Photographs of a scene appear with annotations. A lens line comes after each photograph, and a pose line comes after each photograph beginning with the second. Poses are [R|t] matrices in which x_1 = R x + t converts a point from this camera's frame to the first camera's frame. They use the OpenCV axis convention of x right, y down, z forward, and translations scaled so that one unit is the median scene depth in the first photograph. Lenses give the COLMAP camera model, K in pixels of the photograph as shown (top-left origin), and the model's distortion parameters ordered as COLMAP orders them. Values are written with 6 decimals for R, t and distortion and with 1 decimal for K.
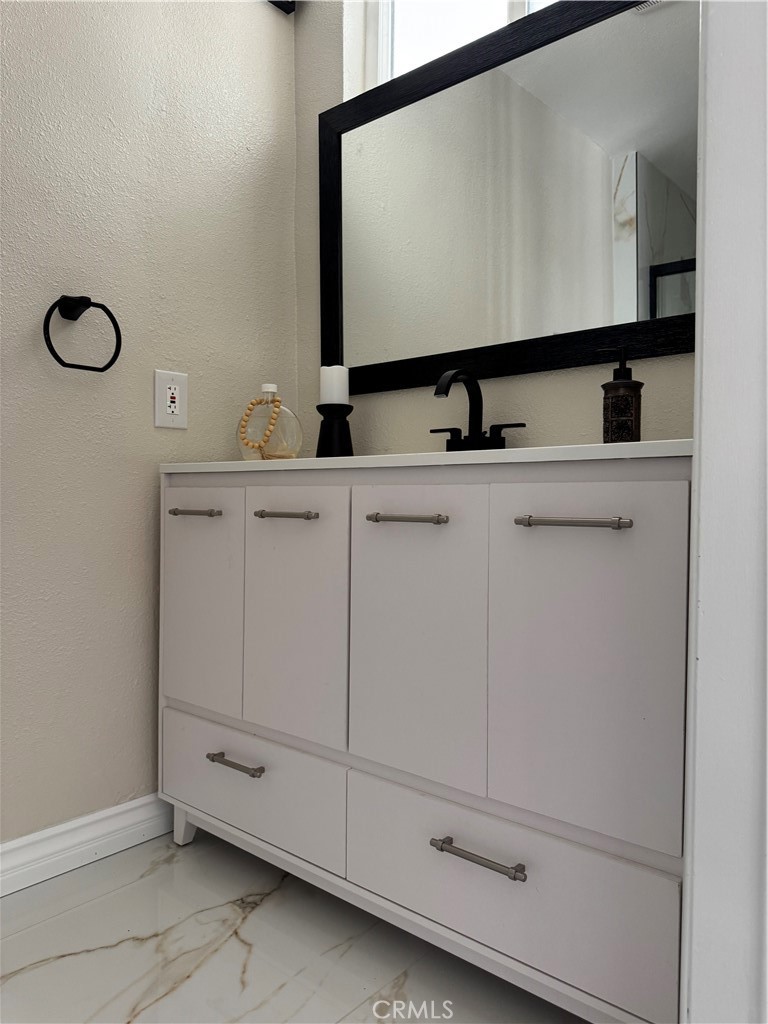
lens RADIAL K [[718.0, 0, 432.7], [0, 718.0, 535.4], [0, 0, 1]] dist [0.076052, -0.104081]
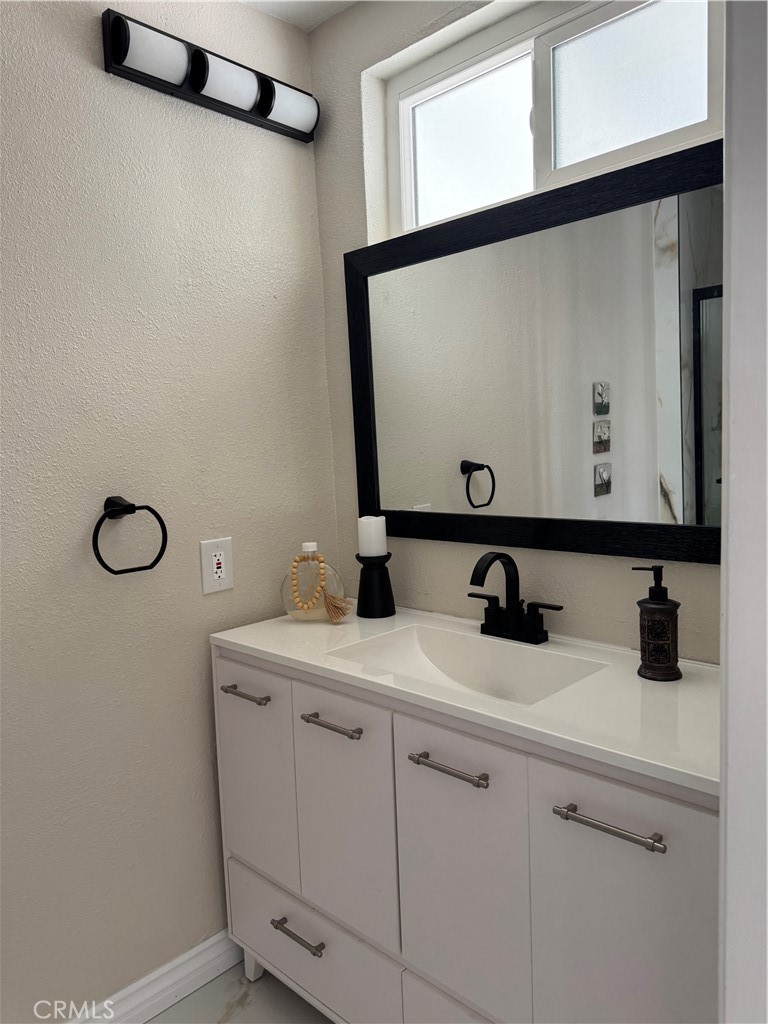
lens RADIAL K [[718.0, 0, 432.7], [0, 718.0, 541.1], [0, 0, 1]] dist [0.076052, -0.104081]
pose [[0.997415, -0.034205, -0.063200, 0.013197], [0.039623, 0.995458, 0.086562, -0.303249], [0.059952, -0.088842, 0.994240, -0.003721]]
